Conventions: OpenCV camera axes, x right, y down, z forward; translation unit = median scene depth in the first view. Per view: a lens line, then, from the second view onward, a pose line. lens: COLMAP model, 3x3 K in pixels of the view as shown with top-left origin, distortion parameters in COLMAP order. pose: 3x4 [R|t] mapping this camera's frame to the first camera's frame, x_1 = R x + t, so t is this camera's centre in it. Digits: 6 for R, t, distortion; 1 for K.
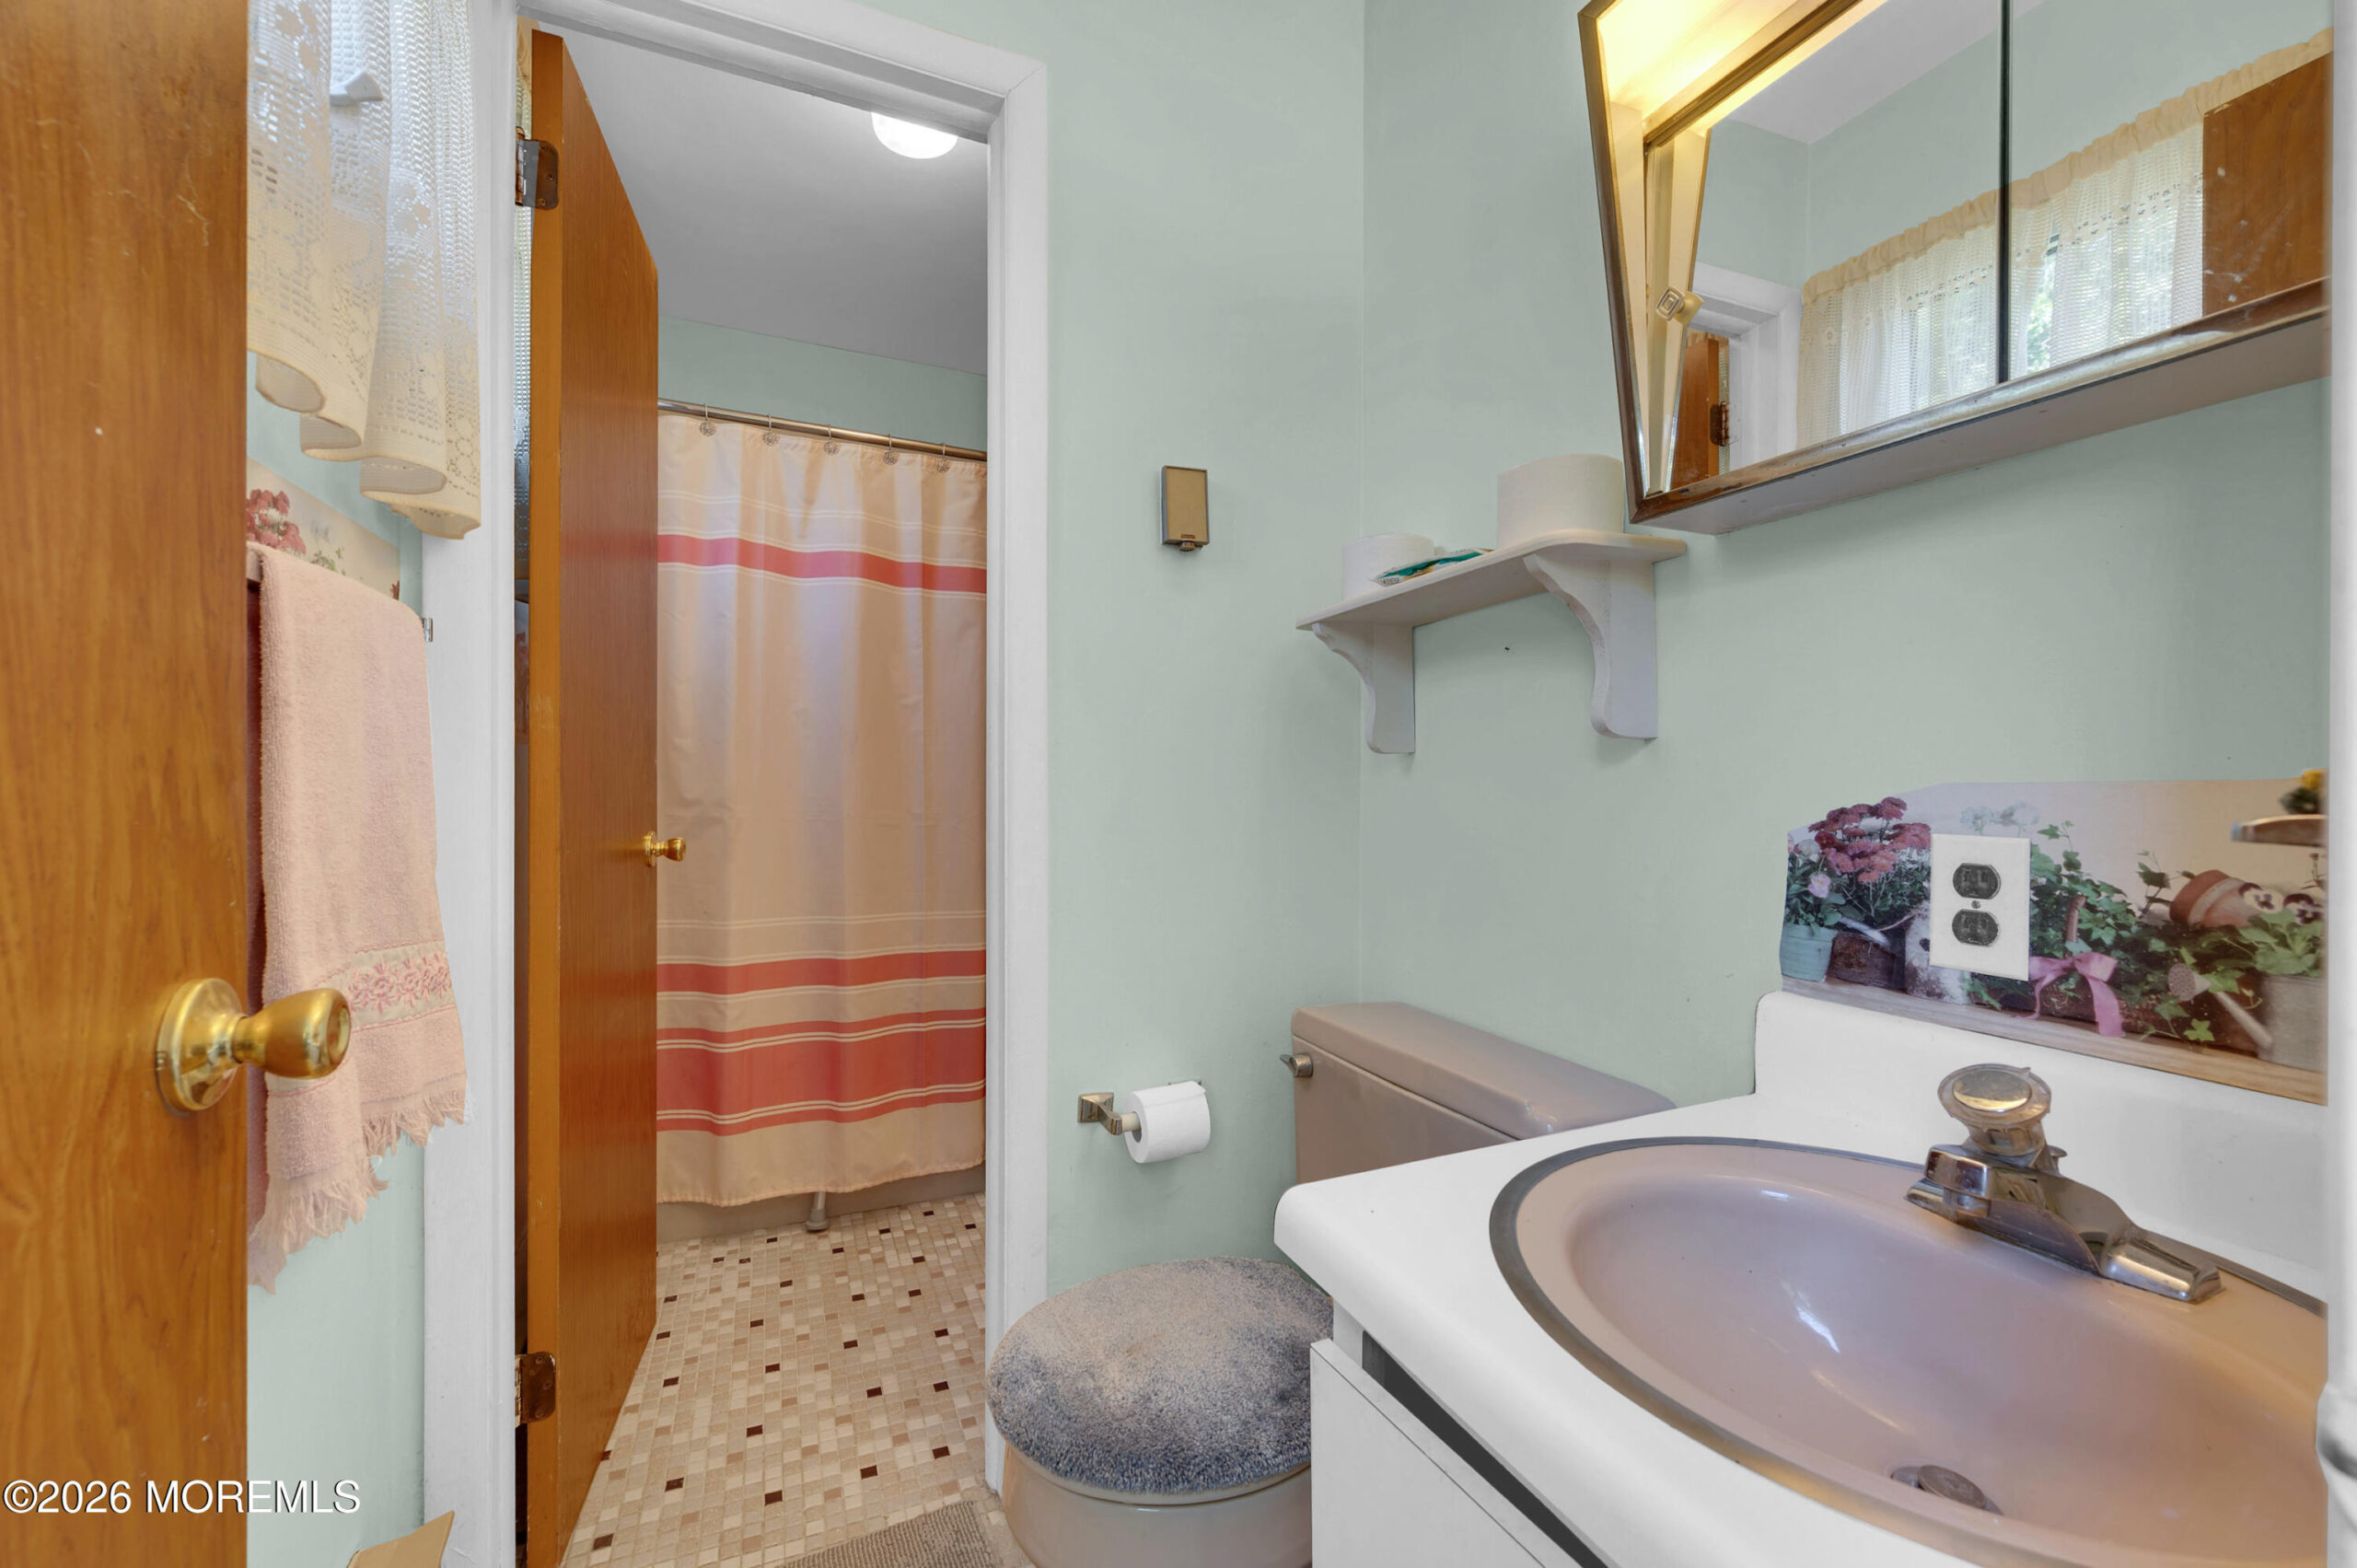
lens RADIAL K [[944.6, 0, 1167.3], [0, 944.6, 774.3], [0, 0, 1]] dist [-0.000668, 0.000087]
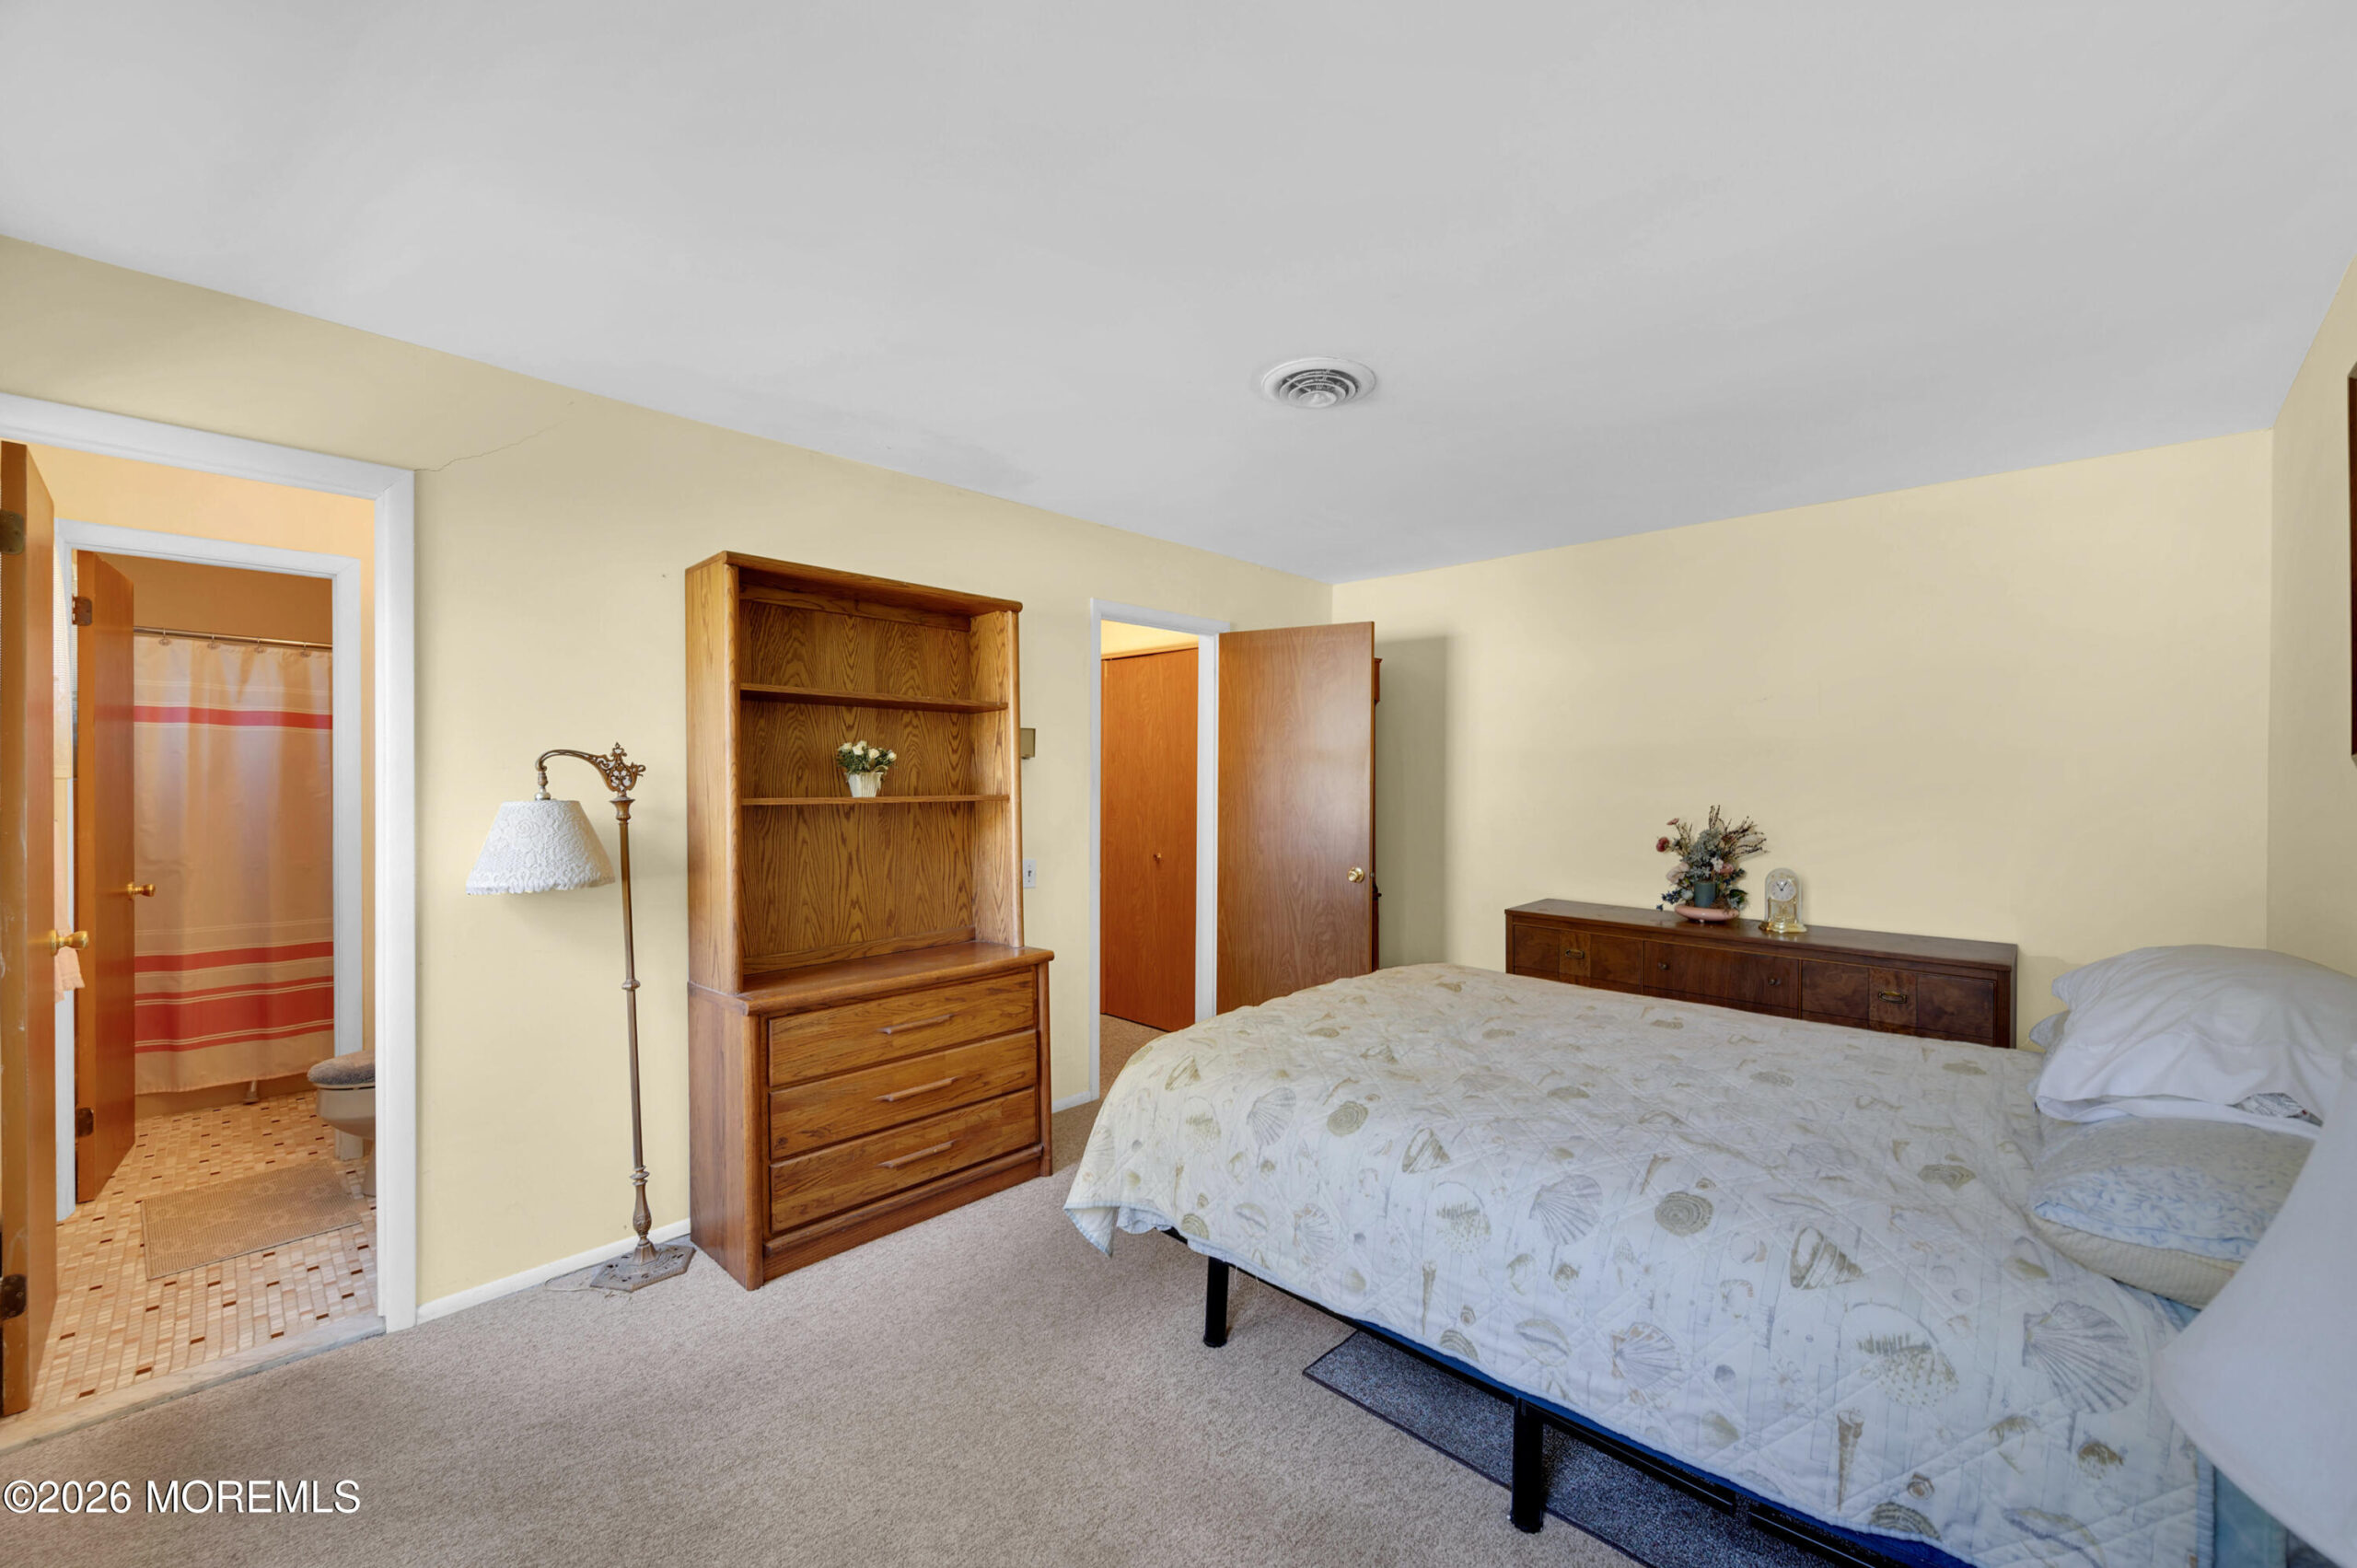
lens RADIAL K [[944.6, 0, 1167.3], [0, 944.6, 774.3], [0, 0, 1]] dist [-0.000668, 0.000087]
pose [[0.927394, -0.003724, 0.374066, 0.554575], [0.002228, 0.999988, 0.004432, -0.130754], [-0.374078, -0.003277, 0.927391, -1.261547]]
